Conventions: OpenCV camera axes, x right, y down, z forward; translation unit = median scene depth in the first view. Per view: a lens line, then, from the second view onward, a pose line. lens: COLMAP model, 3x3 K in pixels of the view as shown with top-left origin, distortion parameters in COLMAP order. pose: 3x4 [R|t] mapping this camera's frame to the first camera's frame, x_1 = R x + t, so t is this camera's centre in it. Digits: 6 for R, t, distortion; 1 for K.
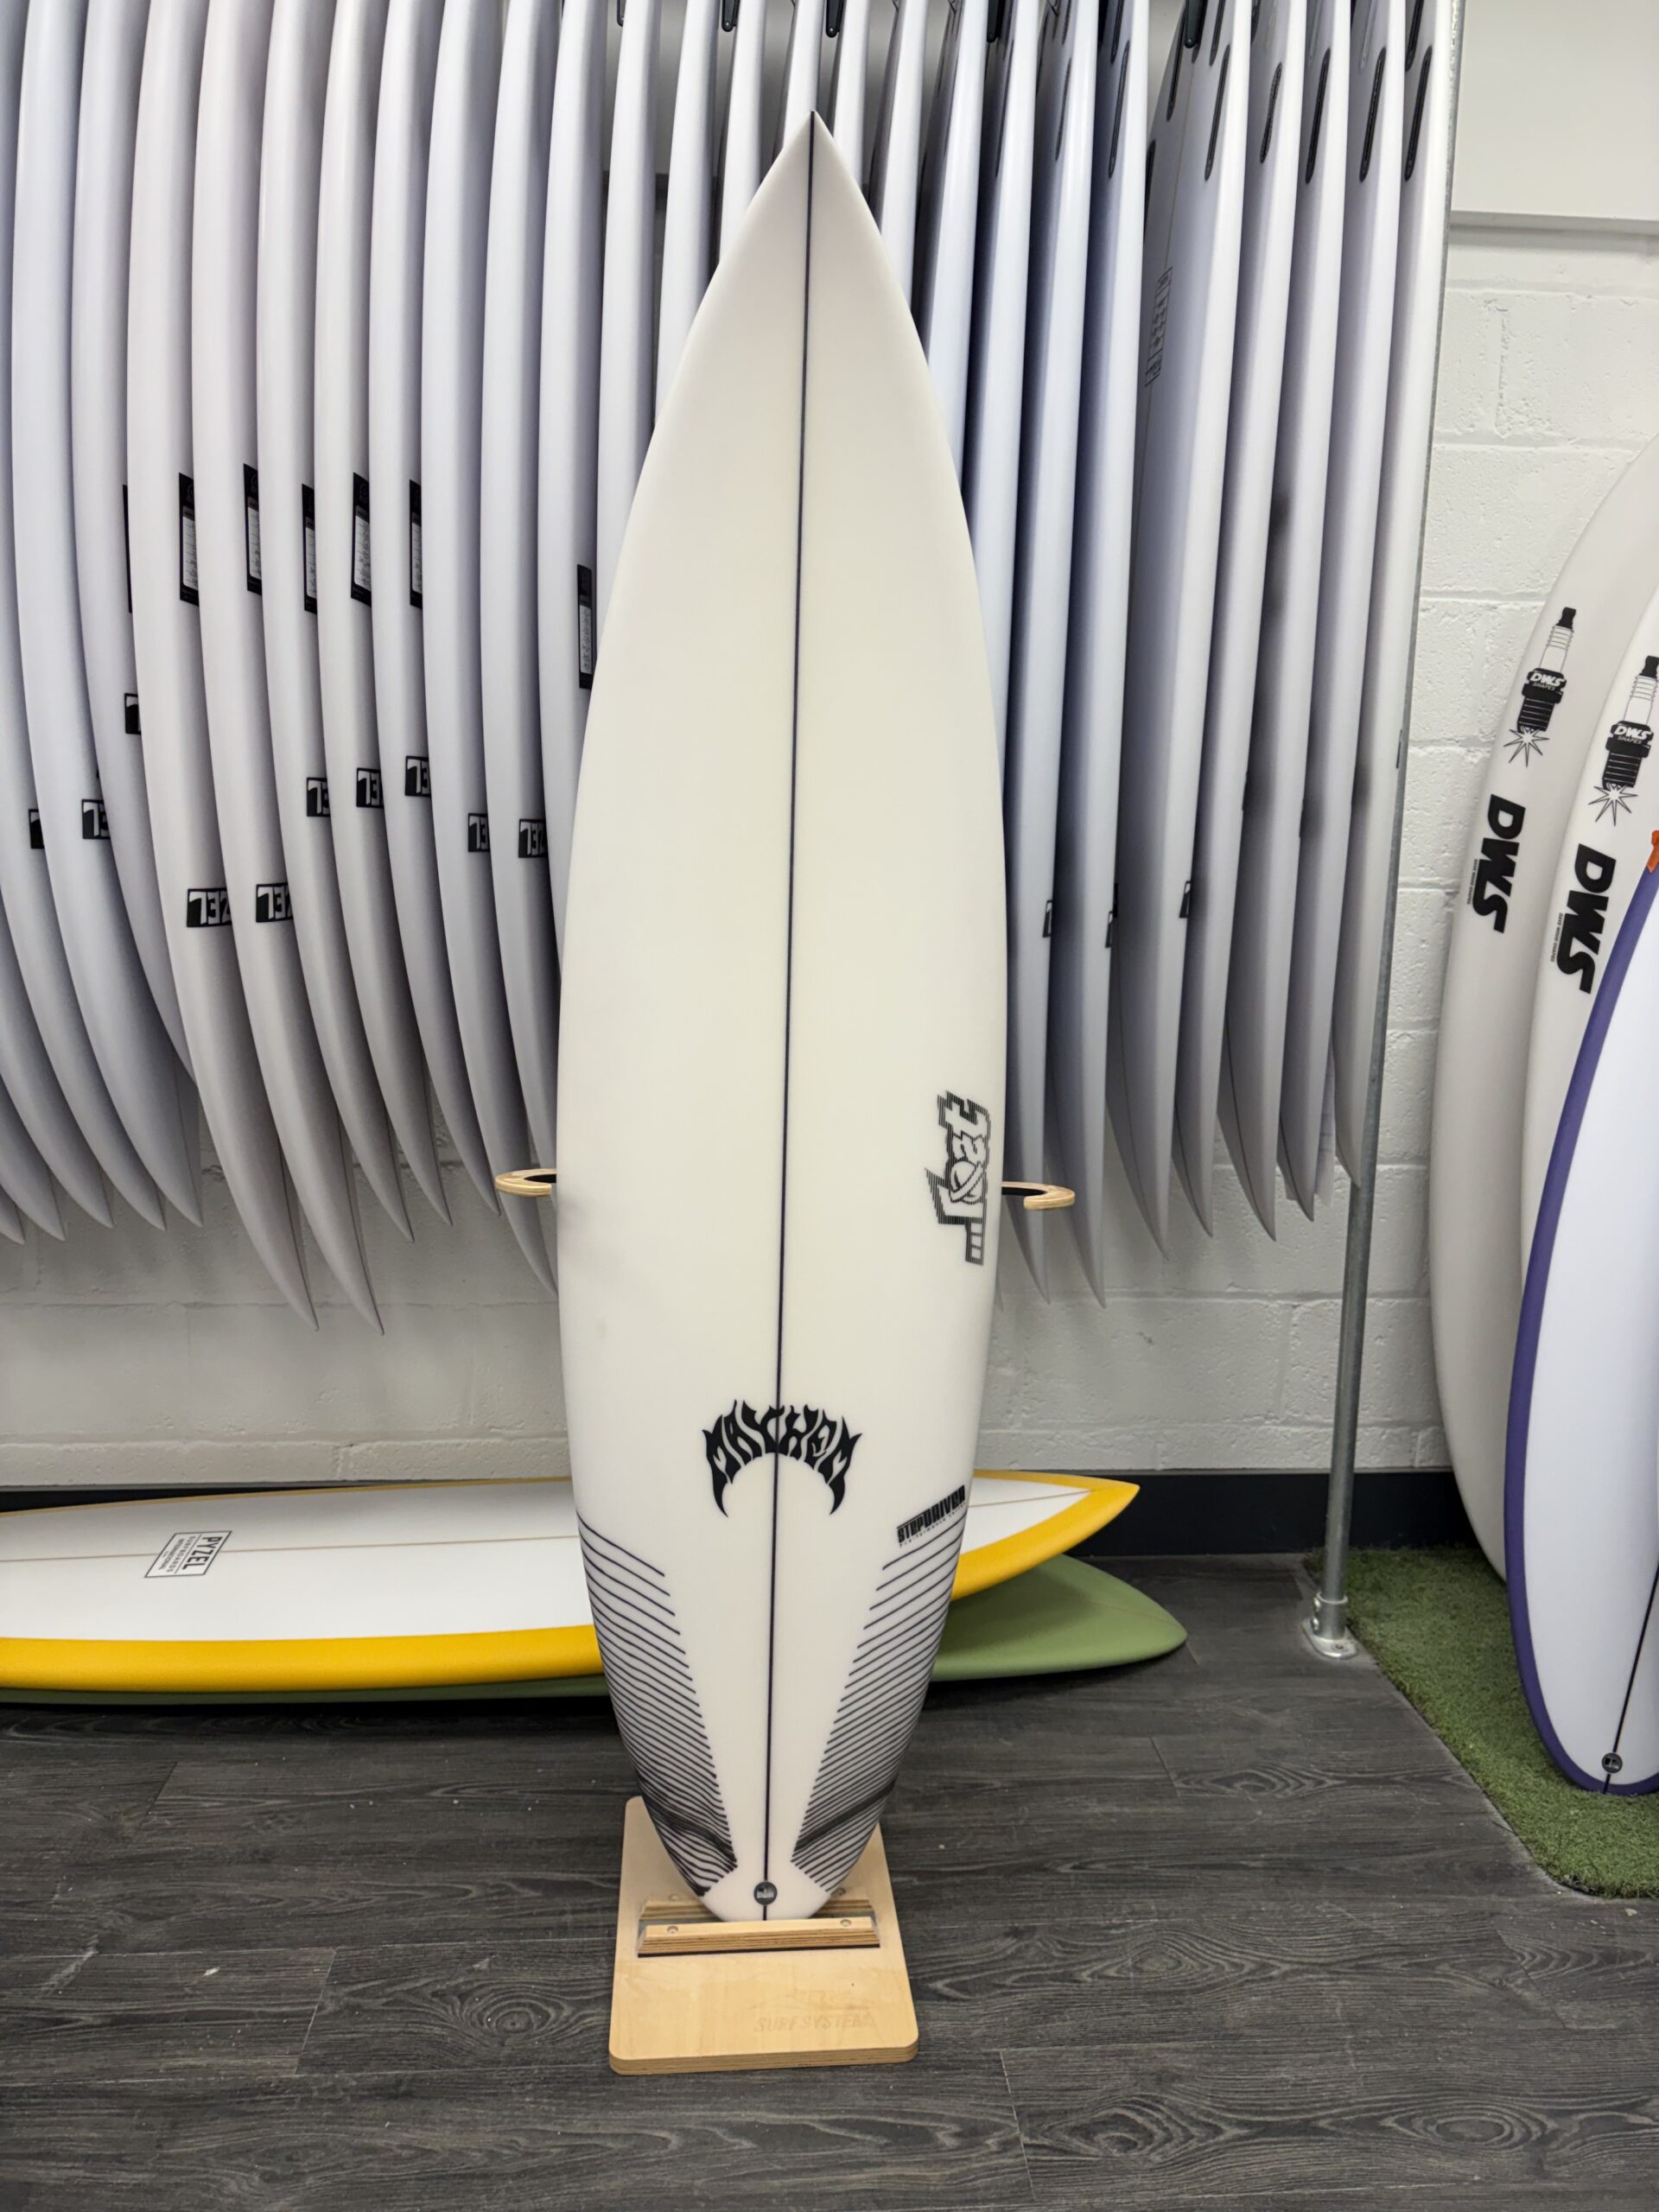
lens RADIAL K [[1680.3, 0, 842.0], [0, 1680.3, 1122.9], [0, 0, 1]] dist [0.060313, -0.068122]
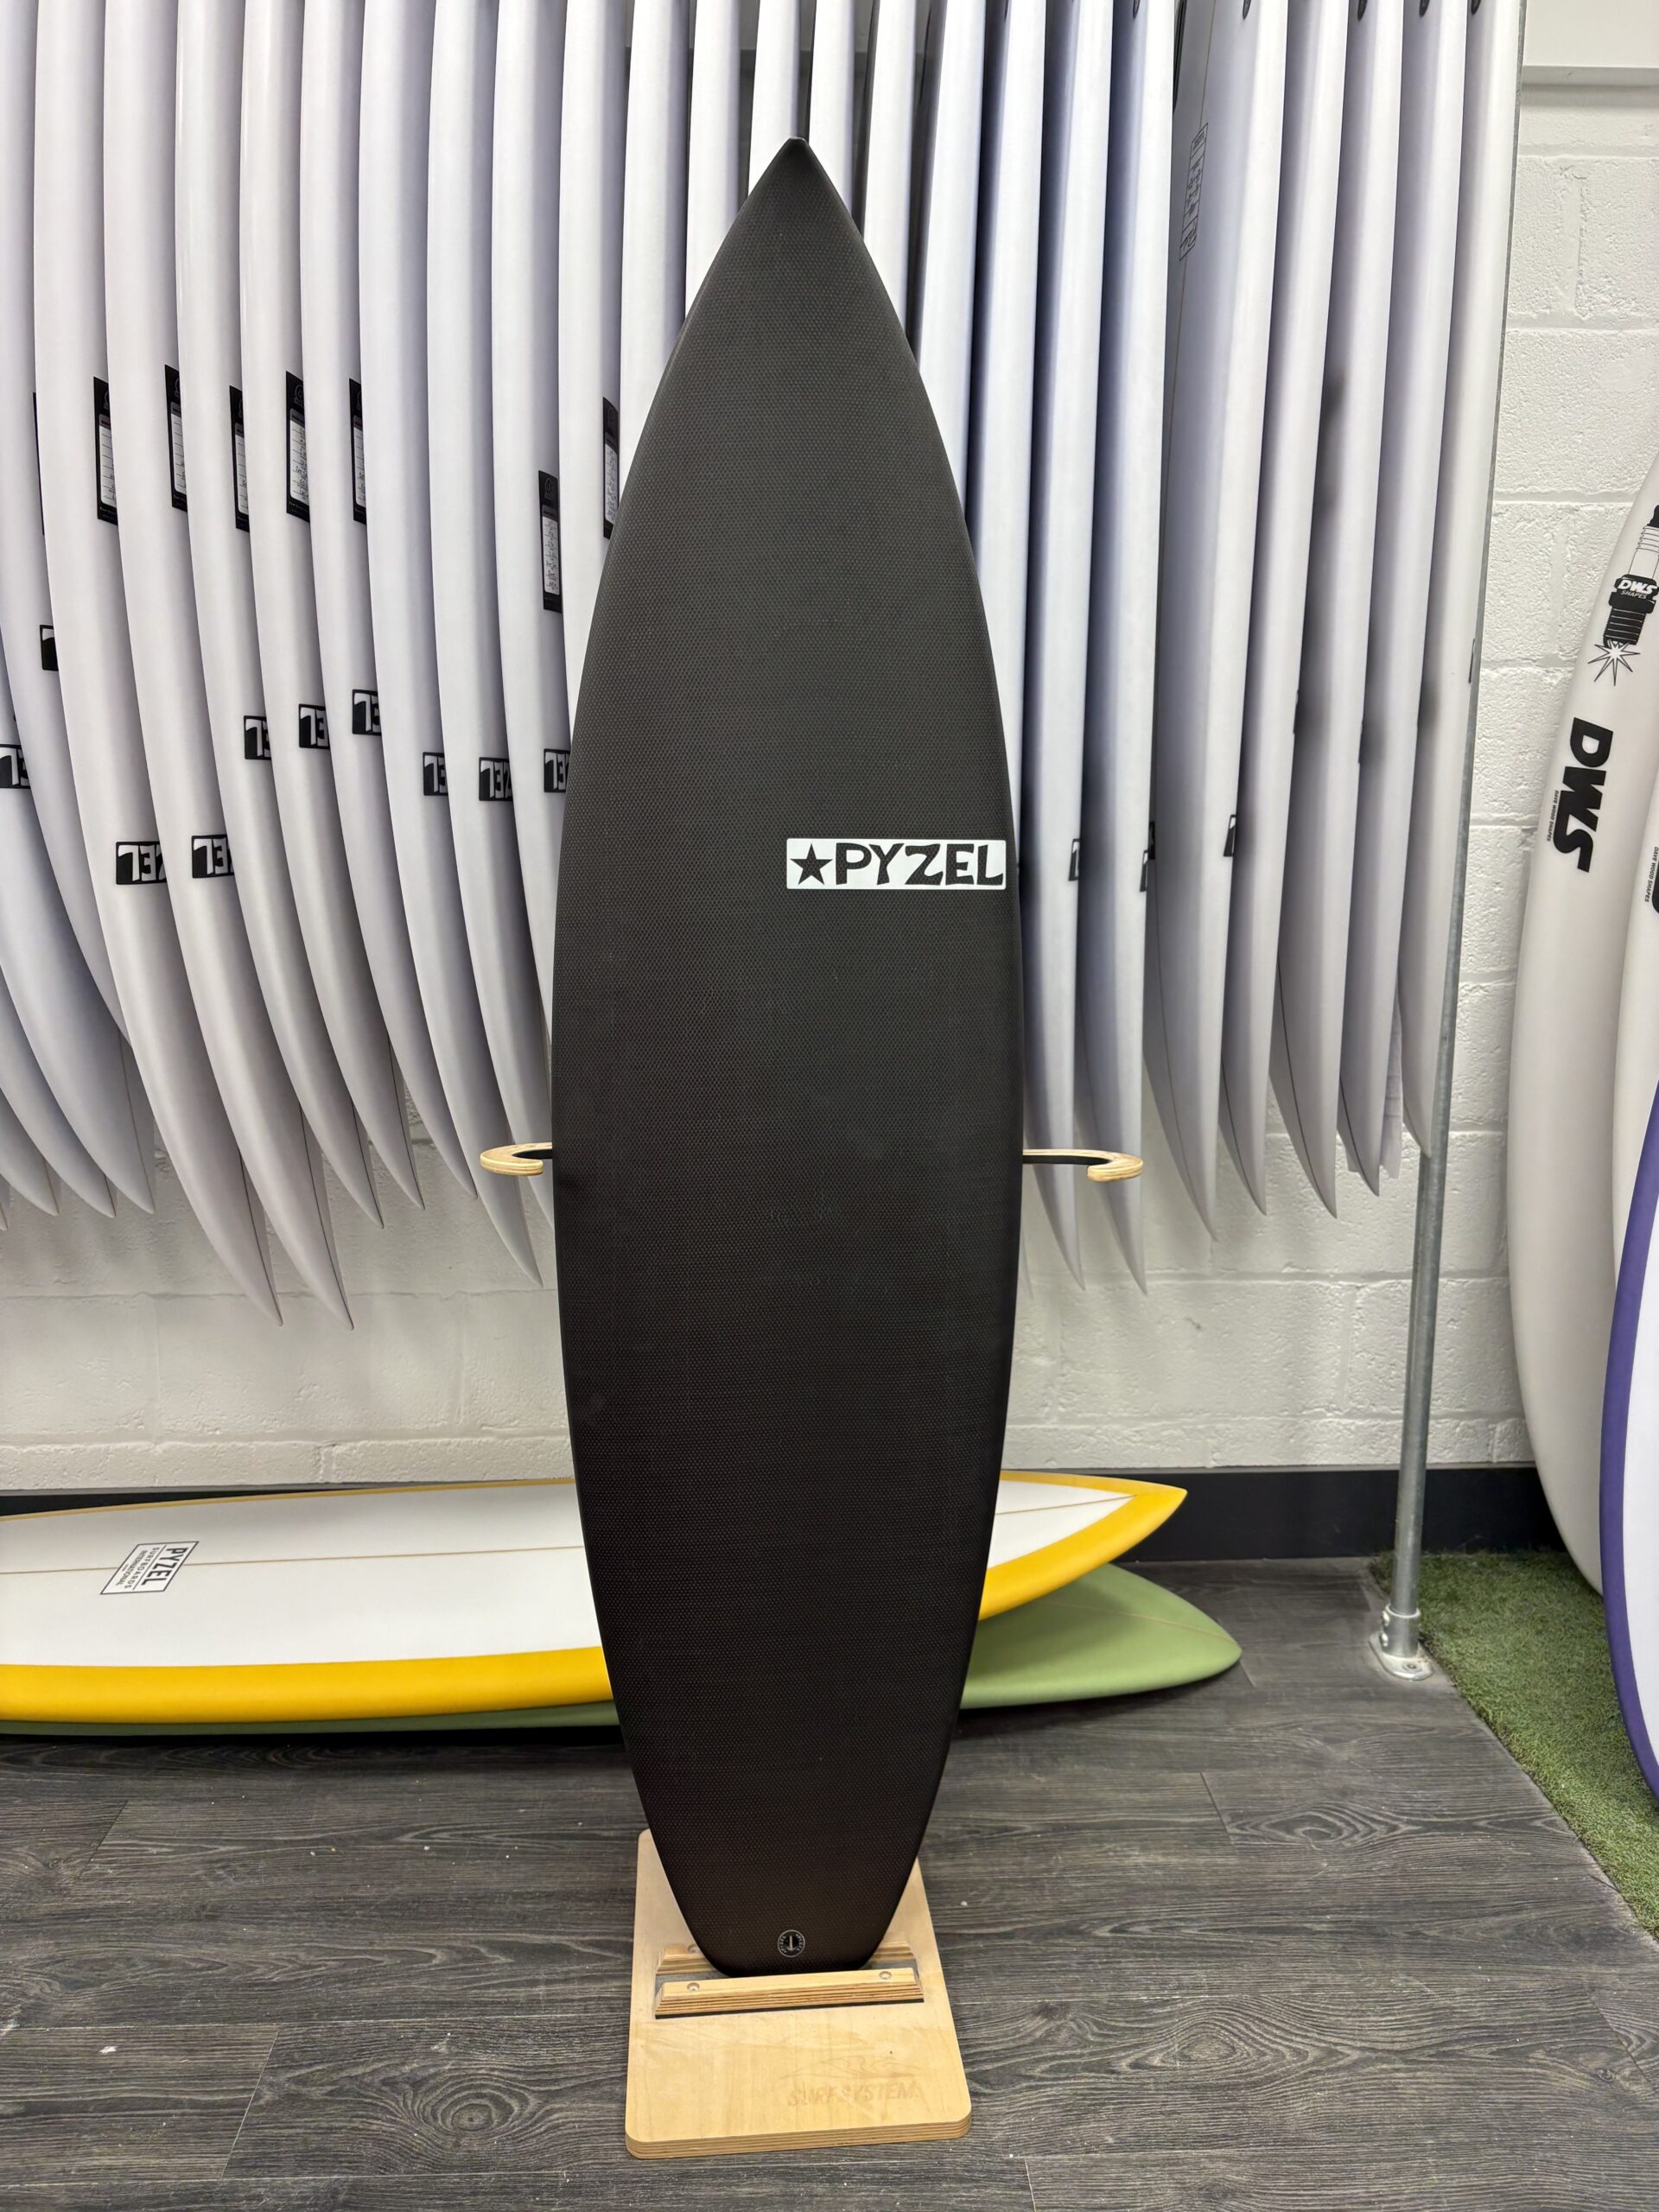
lens RADIAL K [[1675.4, 0, 835.5], [0, 1675.4, 1101.9], [0, 0, 1]] dist [0.068042, -0.083079]
pose [[0.999281, -0.011471, -0.036130, 0.028160], [0.011701, 0.999913, 0.006162, -0.000681], [0.036056, -0.006580, 0.999328, 0.110659]]
